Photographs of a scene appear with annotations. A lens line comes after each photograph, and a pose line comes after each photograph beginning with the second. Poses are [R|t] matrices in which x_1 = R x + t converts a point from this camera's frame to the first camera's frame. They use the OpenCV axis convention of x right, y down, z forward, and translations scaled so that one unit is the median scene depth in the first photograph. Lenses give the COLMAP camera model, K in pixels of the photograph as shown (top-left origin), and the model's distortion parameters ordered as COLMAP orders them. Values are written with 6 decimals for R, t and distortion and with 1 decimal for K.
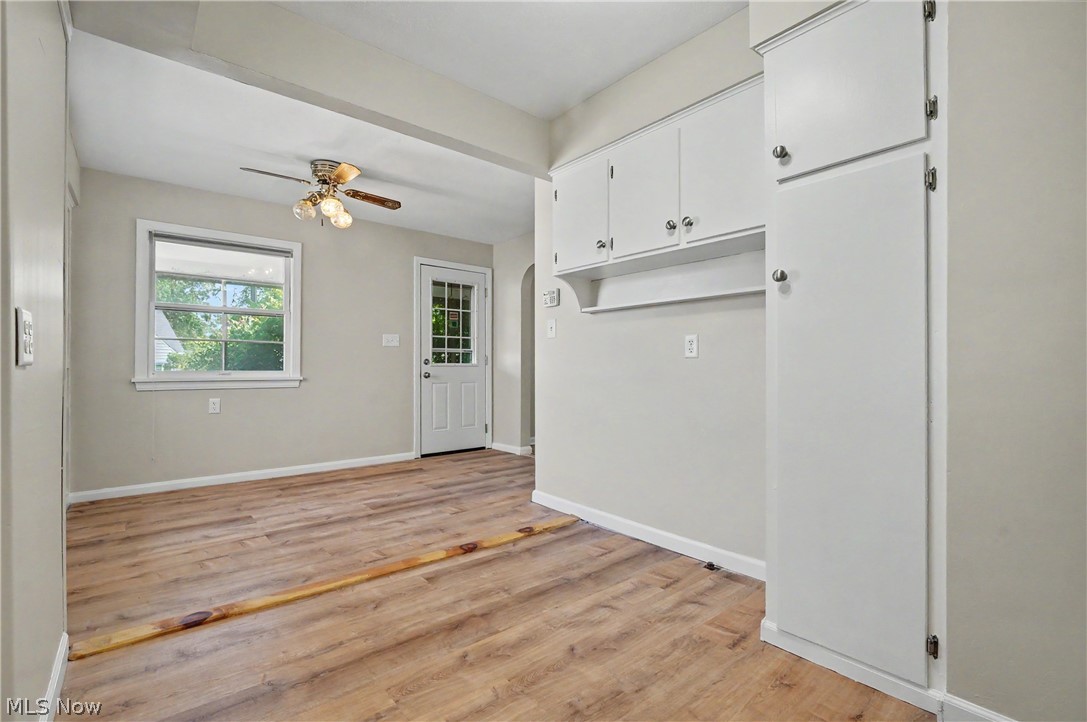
lens RADIAL K [[491.9, 0, 546.6], [0, 491.9, 366.4], [0, 0, 1]] dist [-0.010994, -0.000247]
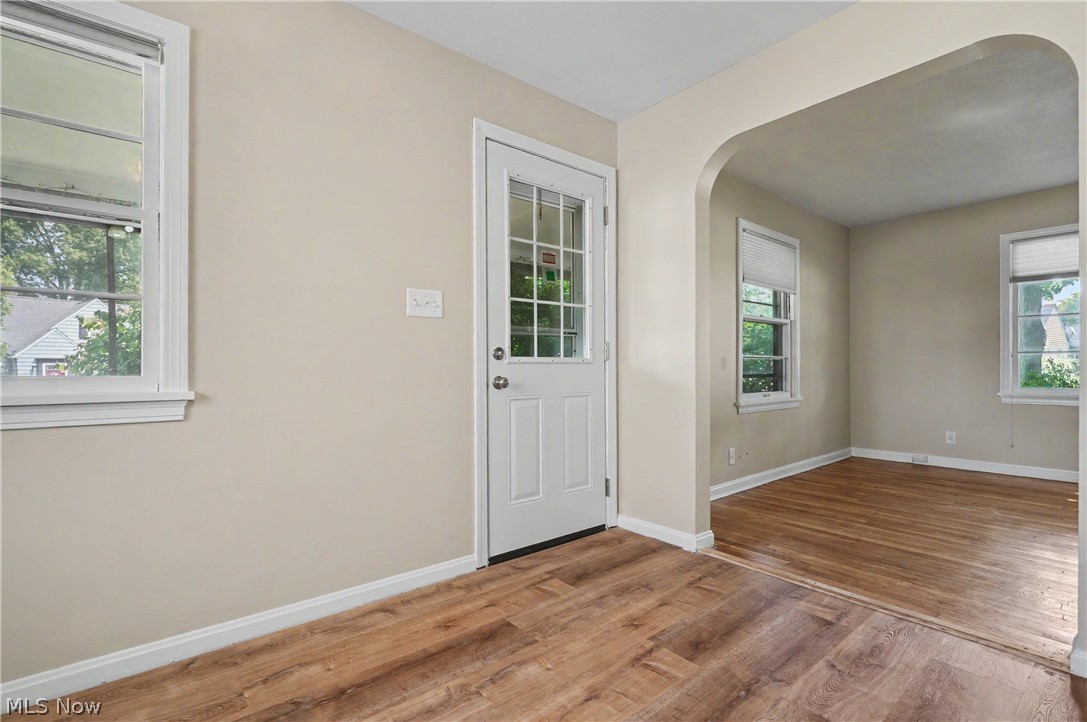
lens RADIAL K [[498.4, 0, 540.7], [0, 498.4, 368.3], [0, 0, 1]] dist [-0.006127, 0.000154]
pose [[0.999760, -0.004304, -0.021460, -0.237753], [0.004387, 0.999983, 0.003787, 0.003354], [0.021444, -0.003880, 0.999763, 0.652744]]
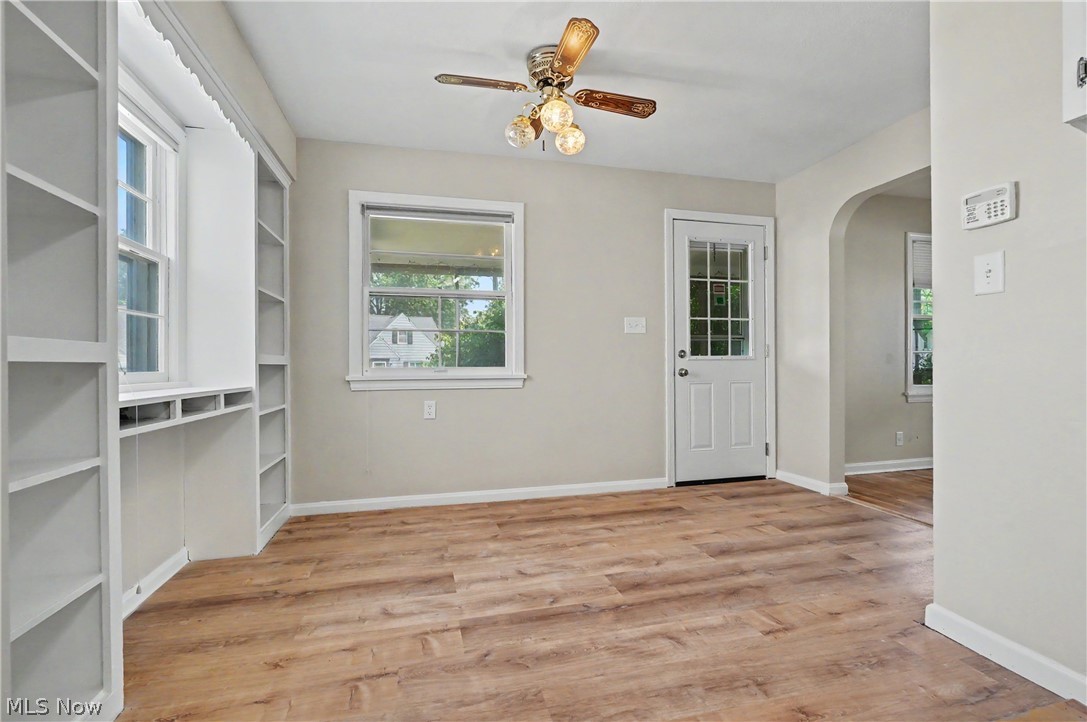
lens RADIAL K [[491.9, 0, 546.6], [0, 491.9, 366.4], [0, 0, 1]] dist [-0.010994, -0.000247]
pose [[0.899263, -0.005434, -0.437376, -0.131558], [0.008049, 0.999959, 0.004126, 0.005310], [0.437335, -0.007230, 0.899270, 0.321679]]
